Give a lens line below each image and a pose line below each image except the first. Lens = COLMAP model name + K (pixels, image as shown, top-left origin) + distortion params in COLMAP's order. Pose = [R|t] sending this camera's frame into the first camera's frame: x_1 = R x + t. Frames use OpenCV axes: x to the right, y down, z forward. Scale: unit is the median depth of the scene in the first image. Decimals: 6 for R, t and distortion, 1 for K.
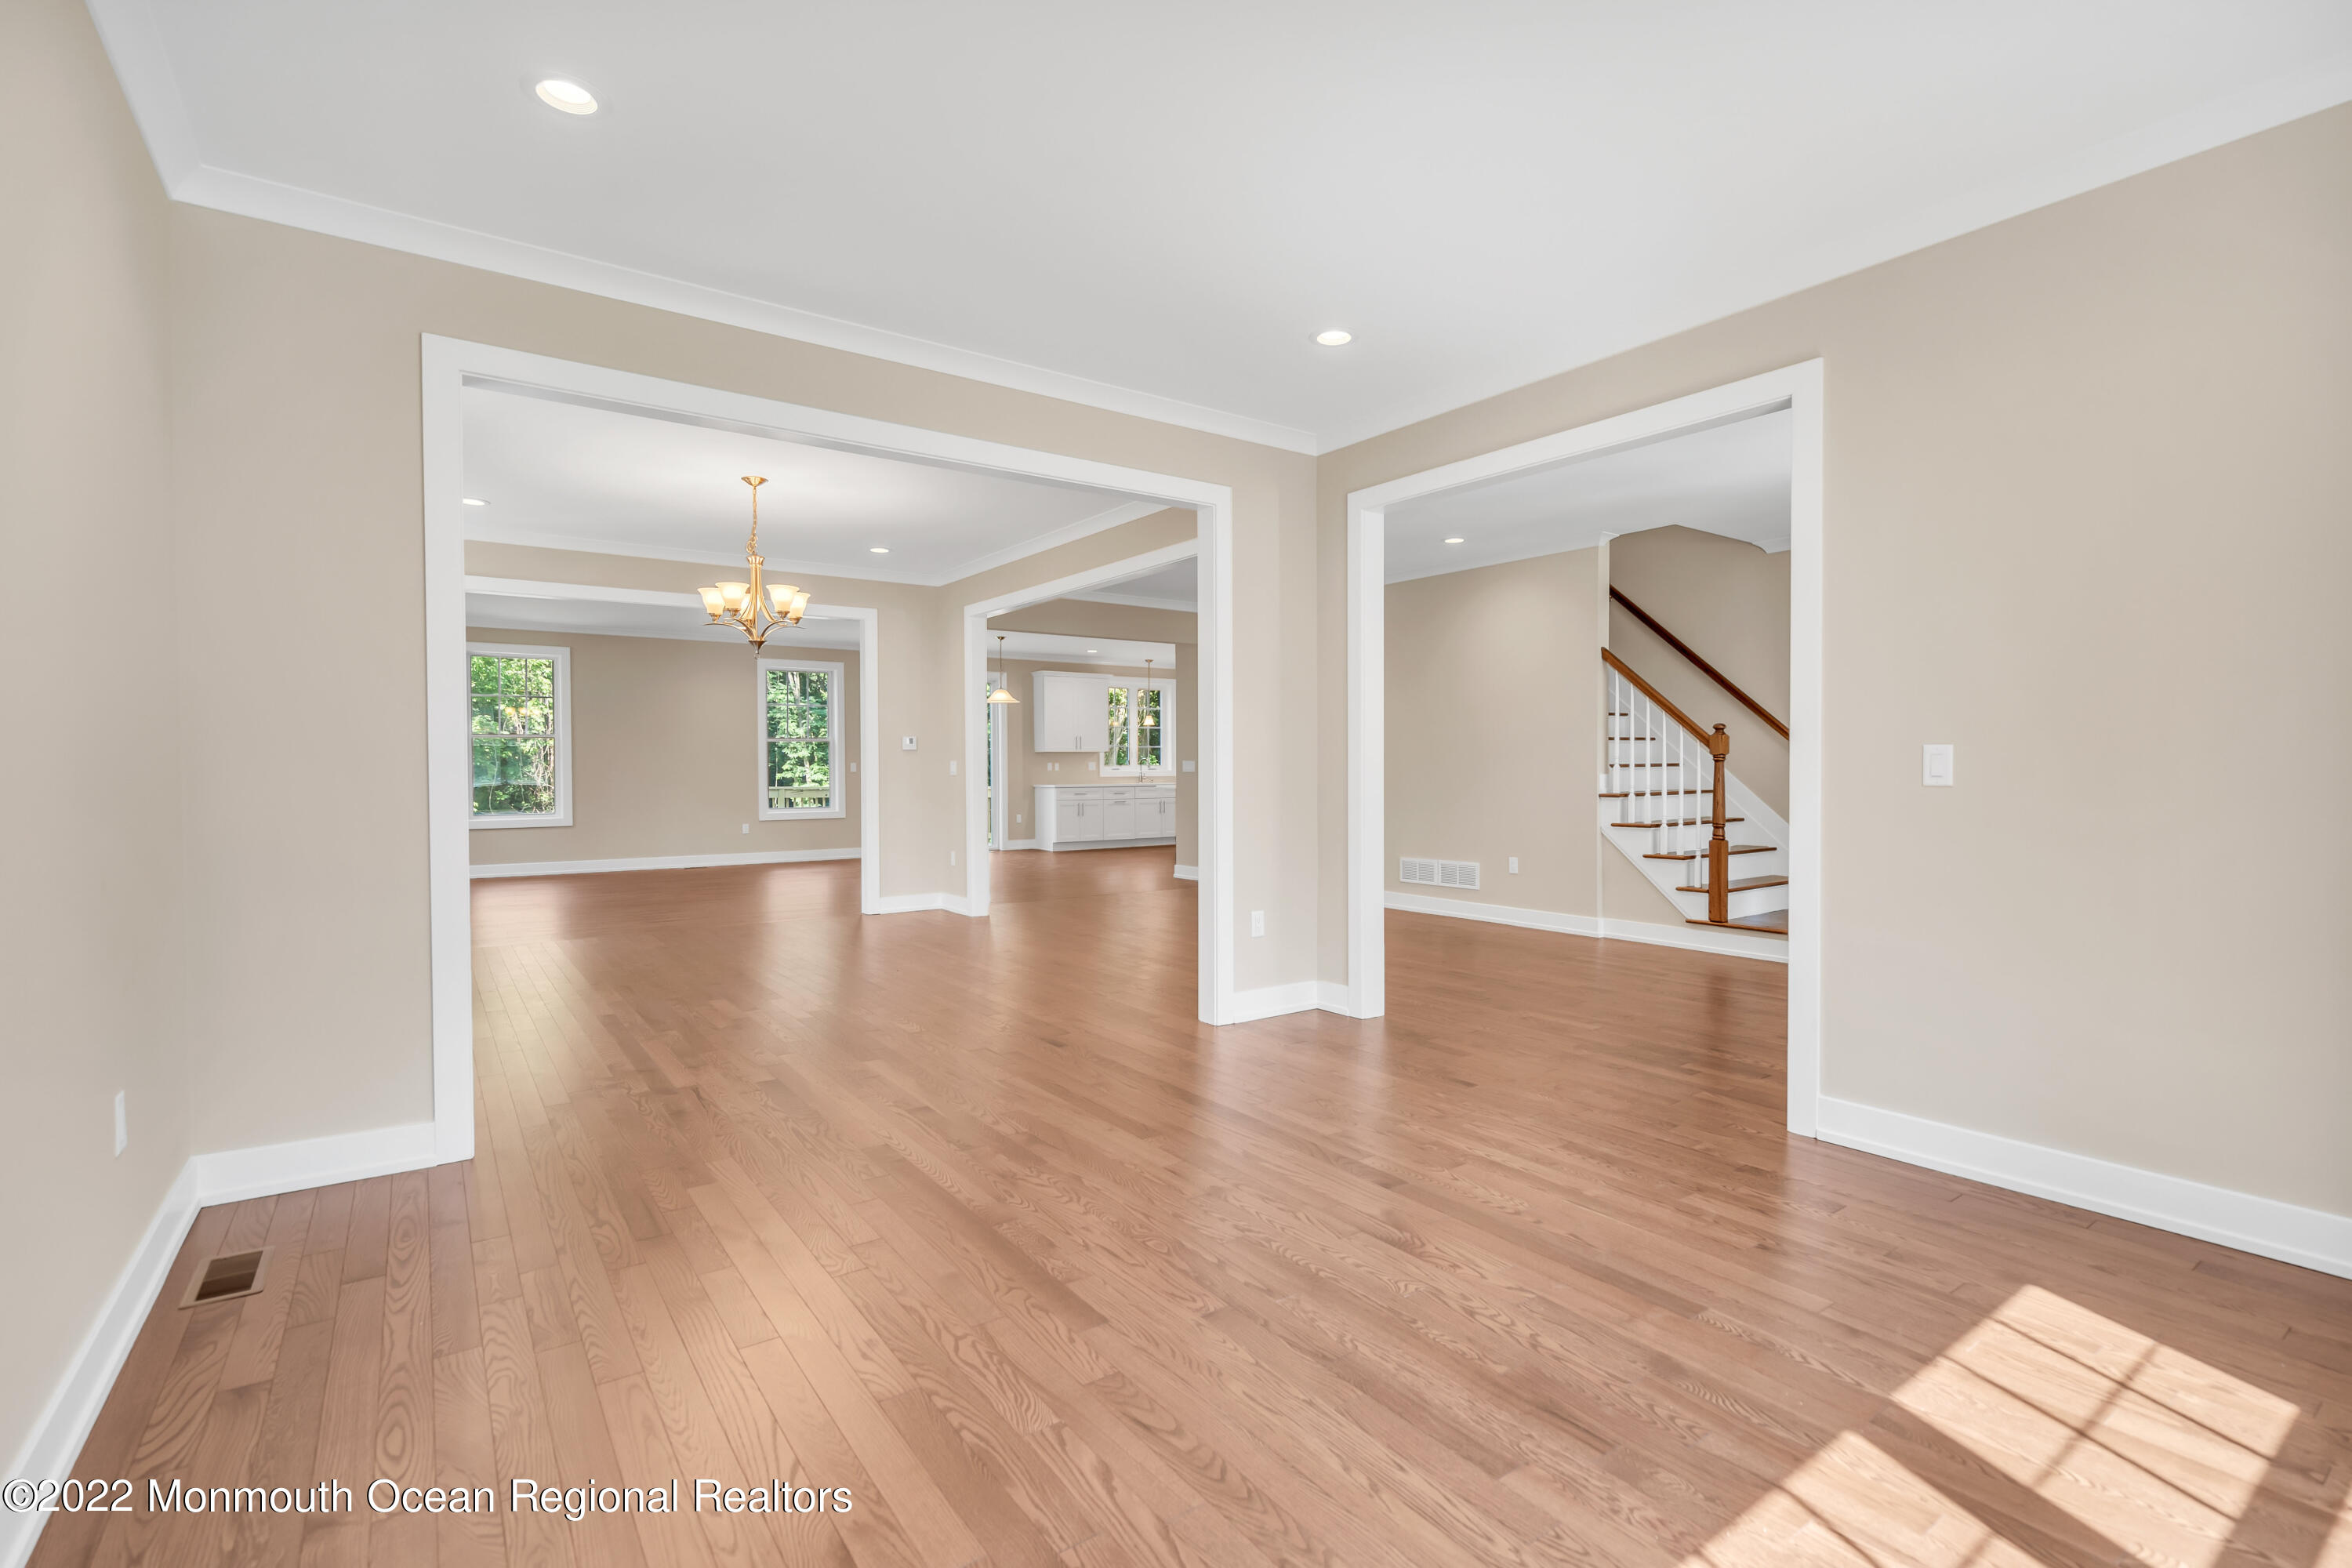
lens RADIAL K [[1081.6, 0, 1175.3], [0, 1081.6, 779.3], [0, 0, 1]] dist [0.000803, -0.000745]
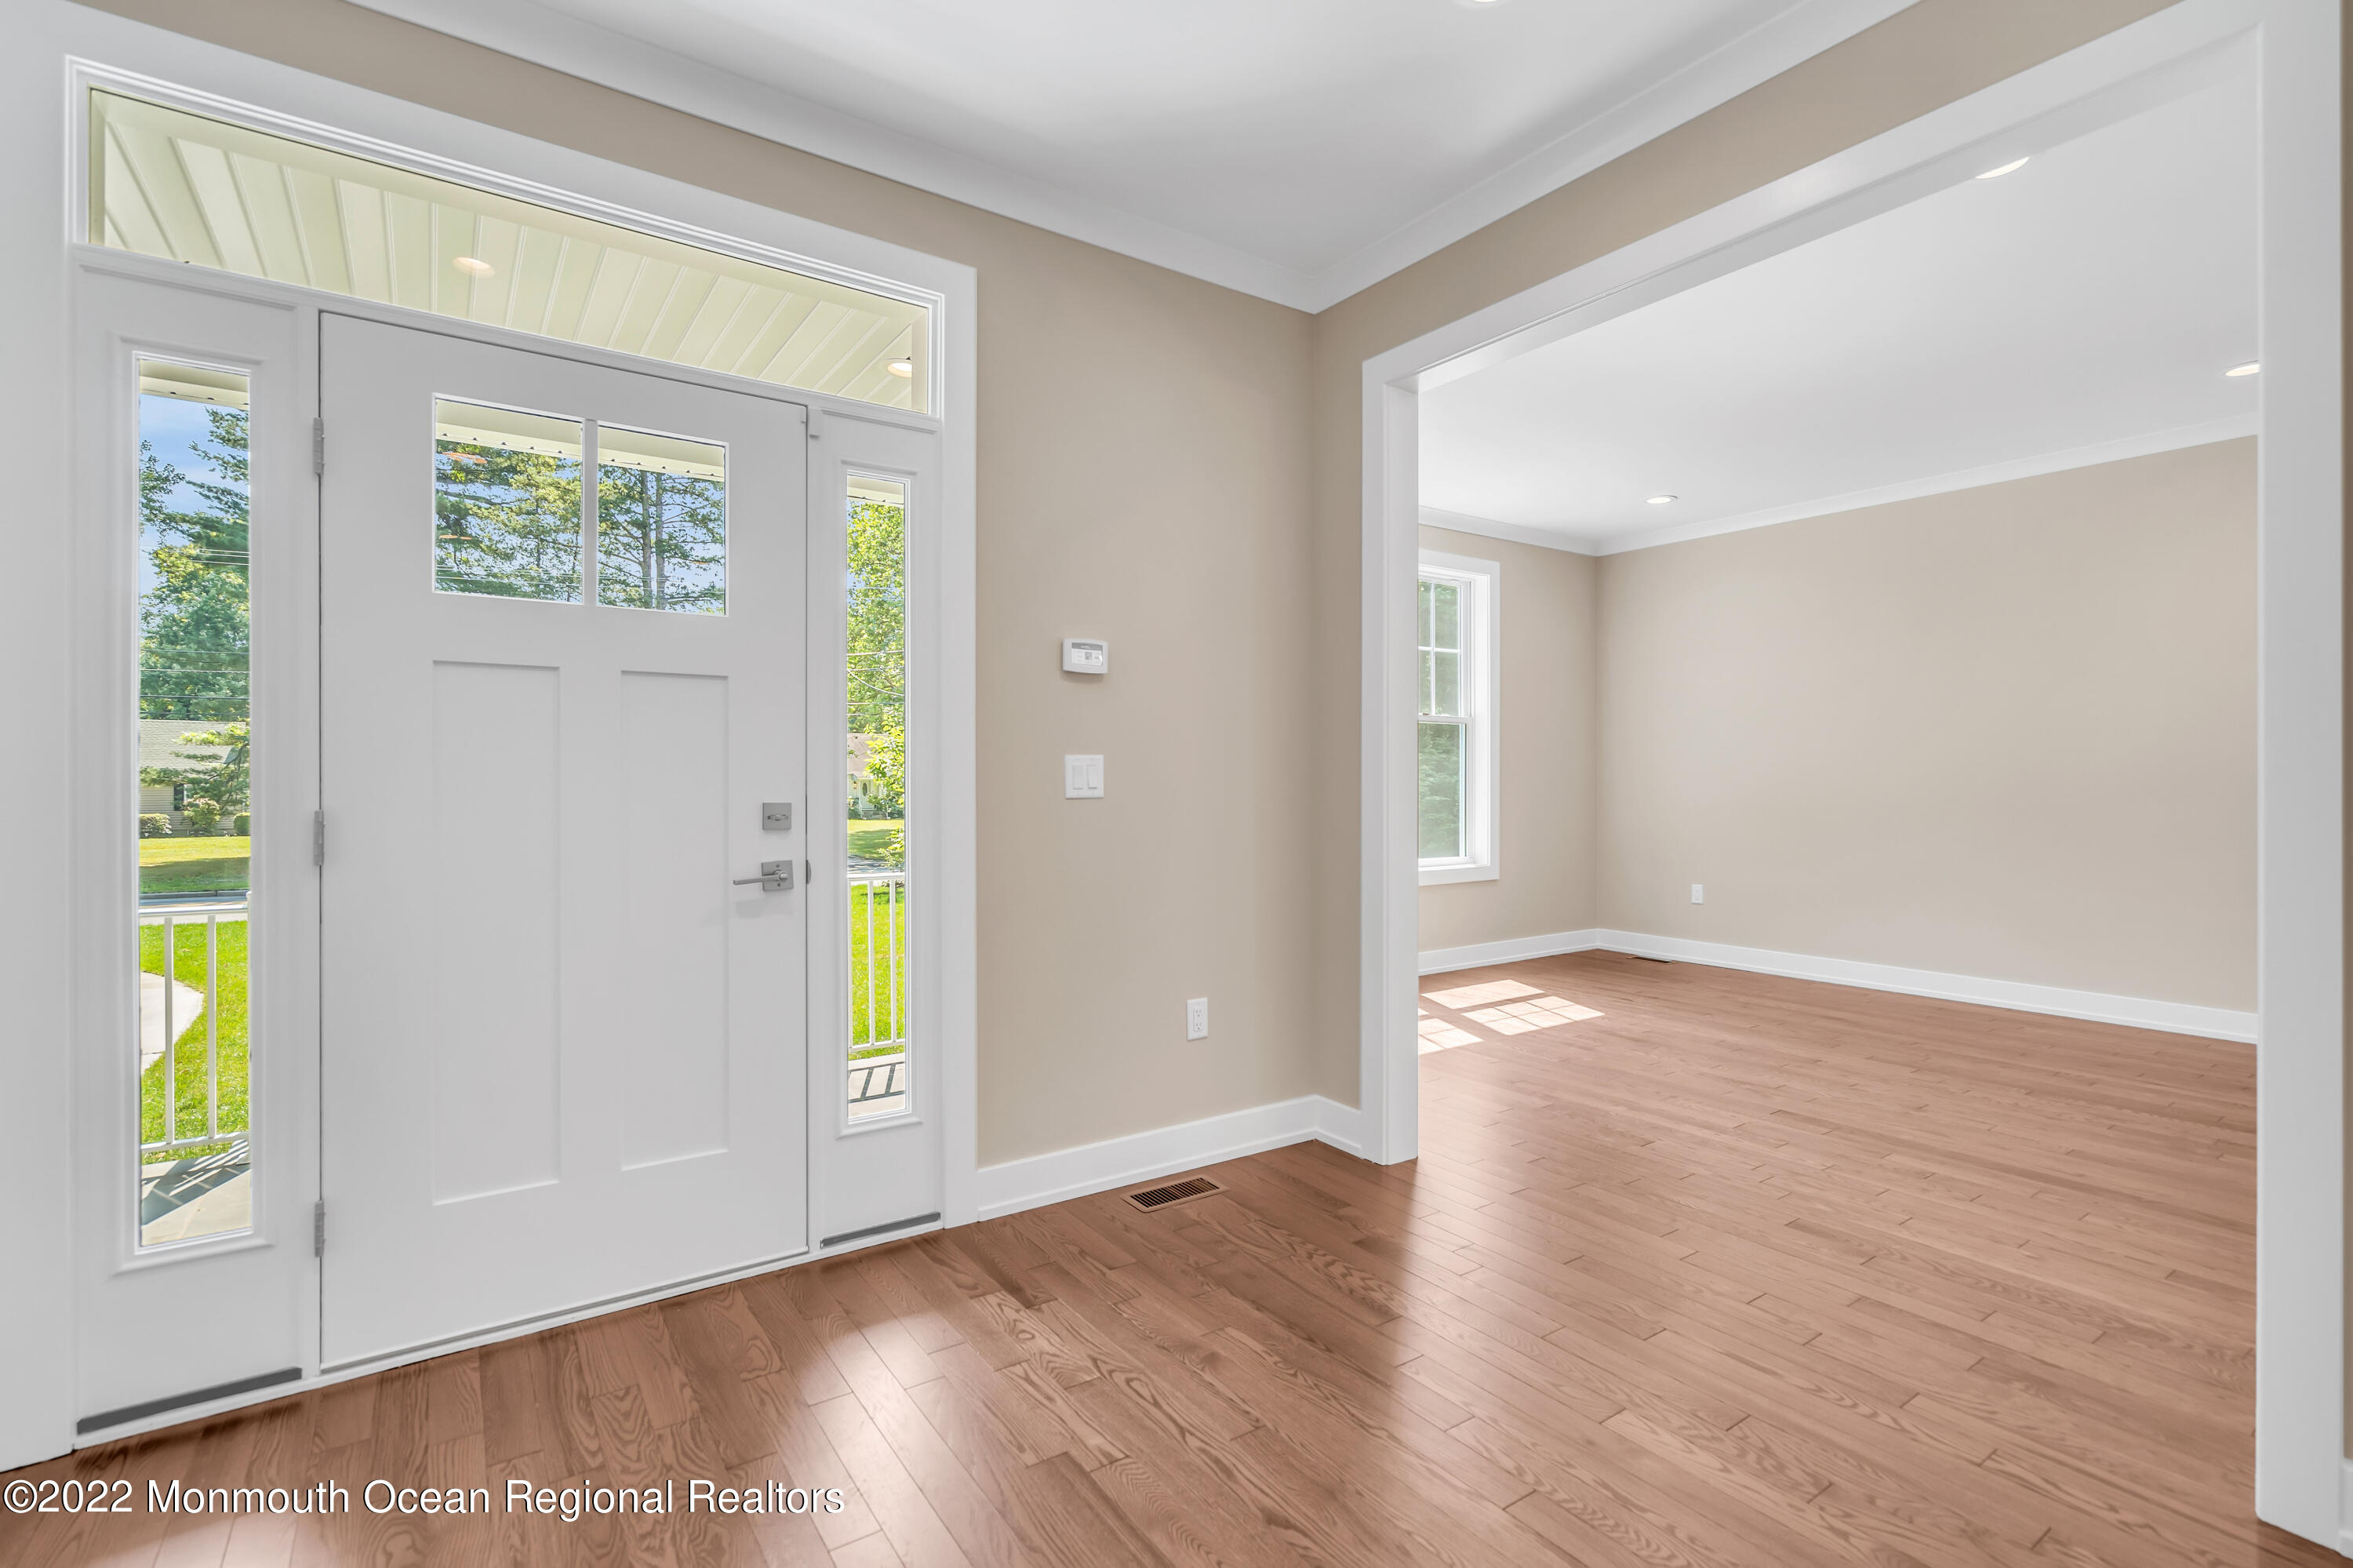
lens RADIAL K [[1082.1, 0, 1167.4], [0, 1082.1, 779.2], [0, 0, 1]] dist [0.000803, -0.000745]
pose [[-0.999747, -0.012377, 0.018797, 0.814828], [-0.012020, 0.999748, 0.018960, -0.022683], [-0.019027, 0.018729, -0.999644, 2.064583]]
